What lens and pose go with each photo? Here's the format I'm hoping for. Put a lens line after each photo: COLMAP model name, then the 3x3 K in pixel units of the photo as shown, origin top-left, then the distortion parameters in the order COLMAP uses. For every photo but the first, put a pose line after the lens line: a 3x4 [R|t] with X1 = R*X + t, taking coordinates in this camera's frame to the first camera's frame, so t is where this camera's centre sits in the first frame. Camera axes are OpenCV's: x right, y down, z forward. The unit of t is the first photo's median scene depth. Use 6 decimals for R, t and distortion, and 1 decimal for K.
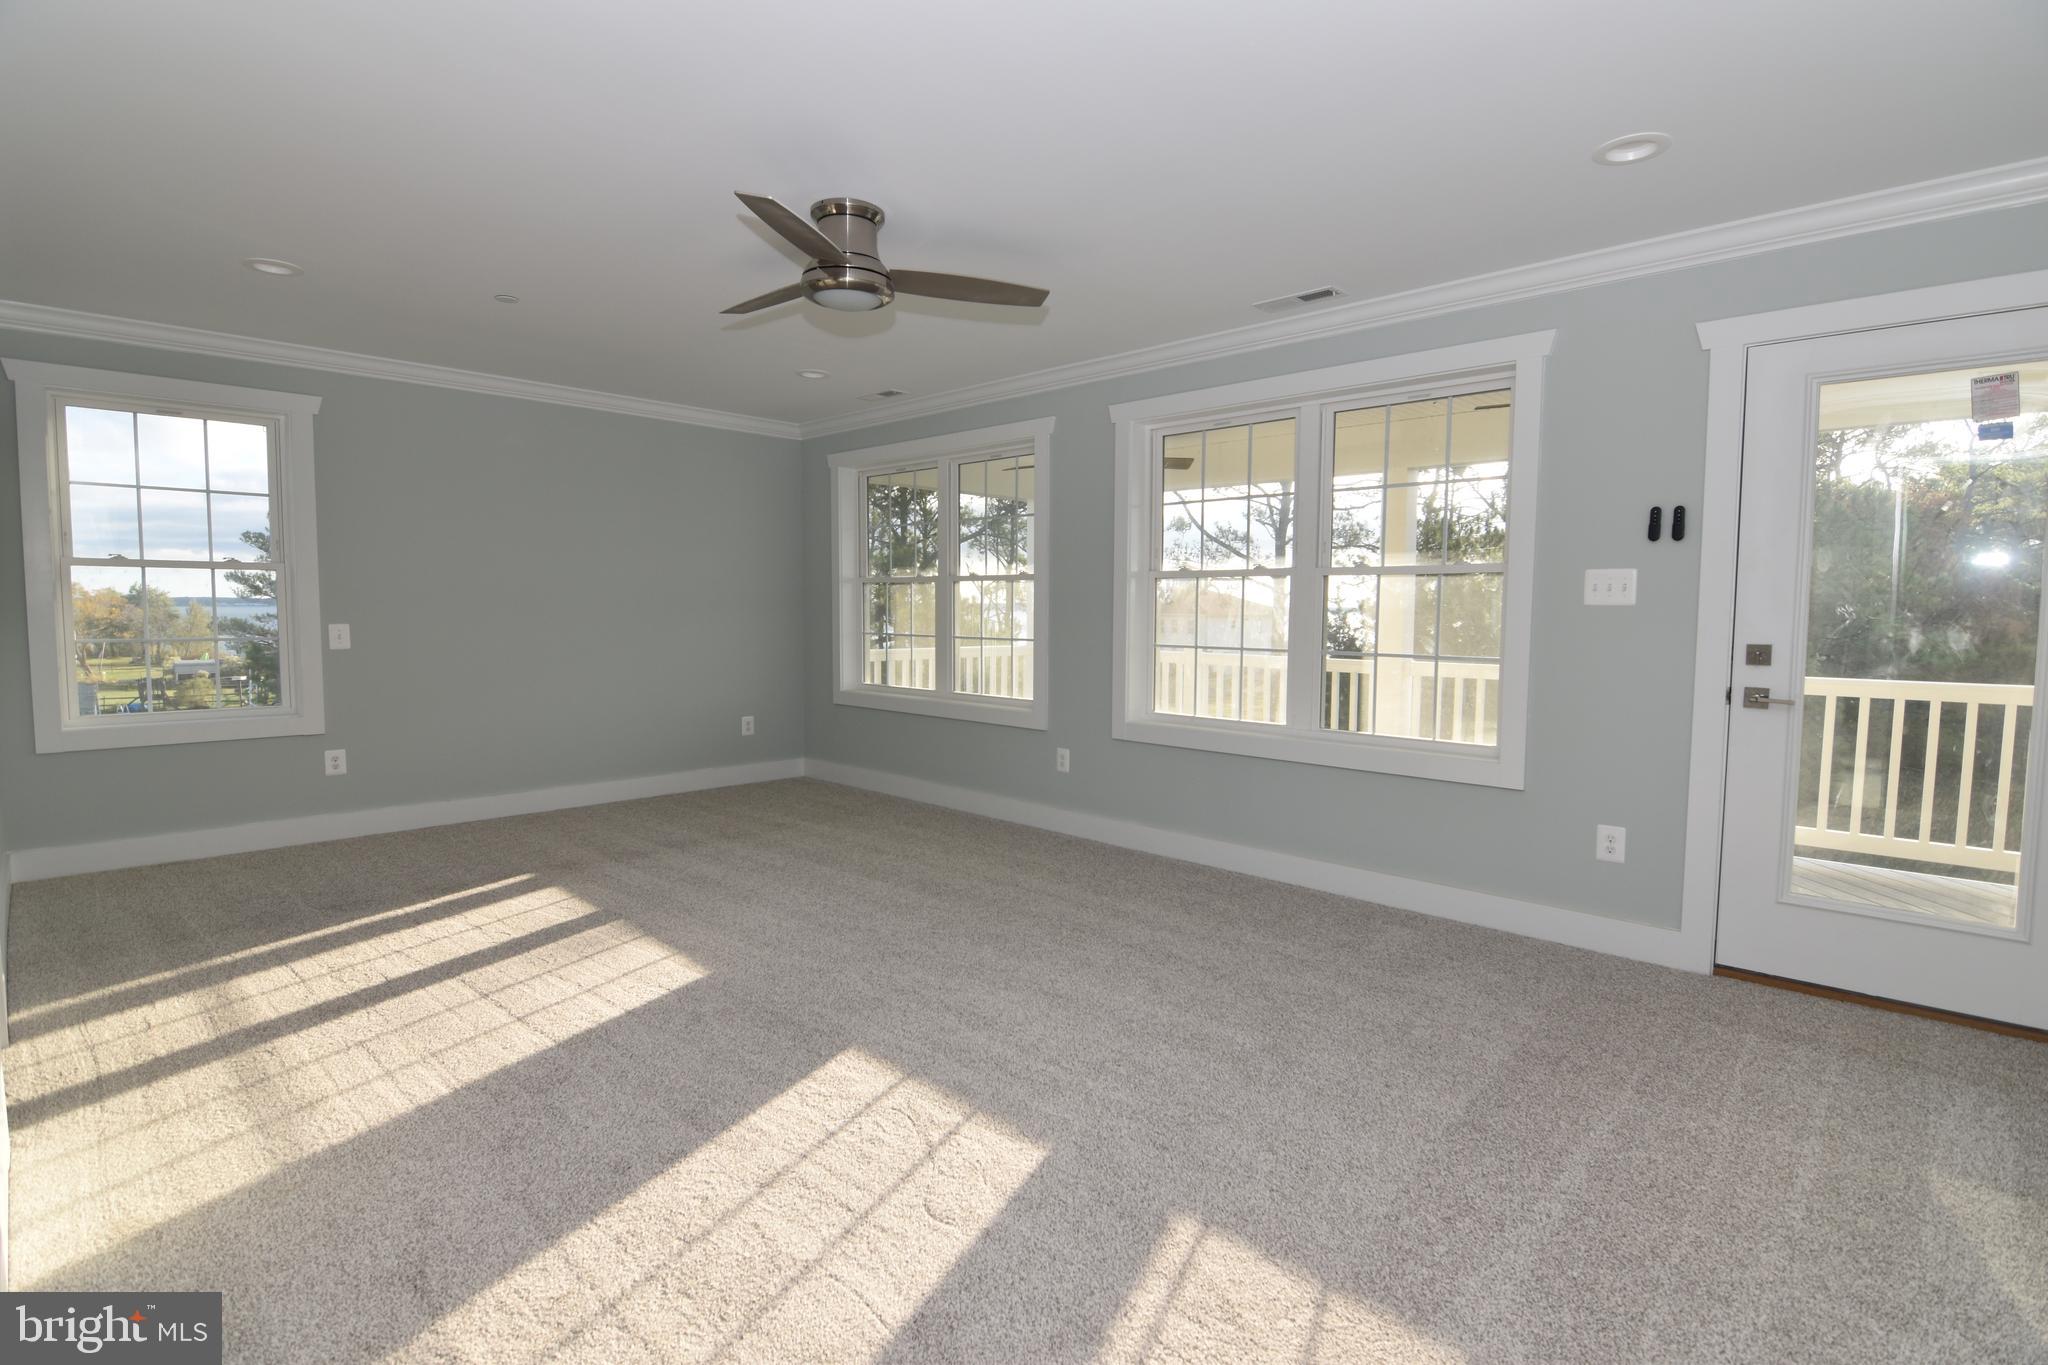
lens RADIAL K [[990.9, 0, 1034.1], [0, 990.9, 680.7], [0, 0, 1]] dist [-0.004173, -0.011345]
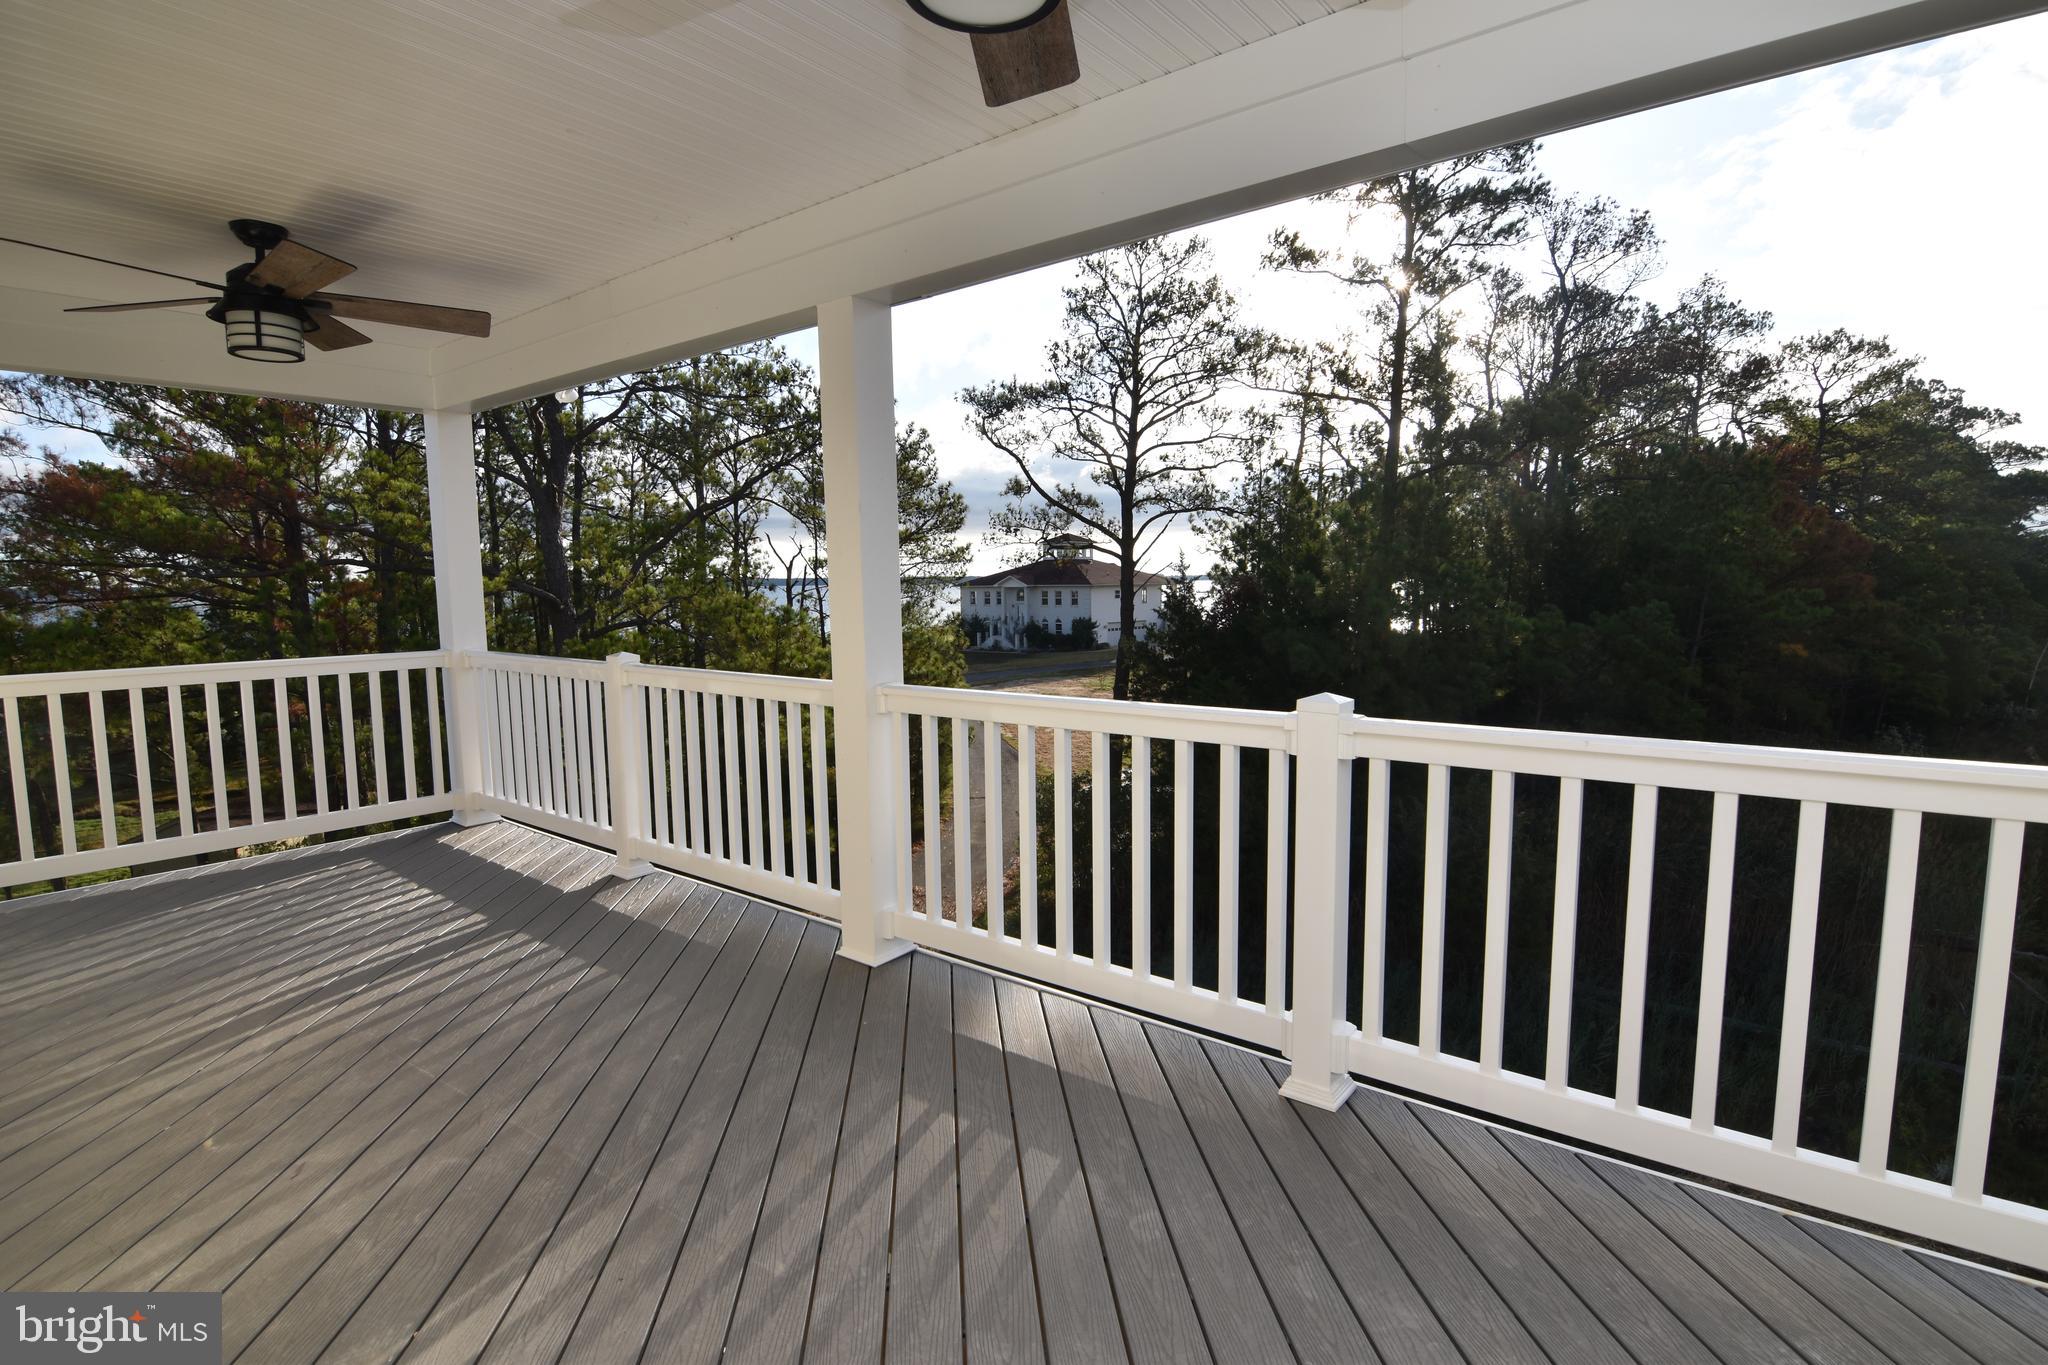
lens RADIAL K [[990.9, 0, 1034.1], [0, 990.9, 680.7], [0, 0, 1]] dist [-0.004173, -0.011345]
pose [[0.995283, -0.029631, 0.092374, 0.067239], [0.027044, 0.999210, 0.029127, -0.005755], [-0.093164, -0.026491, 0.995298, 0.079753]]
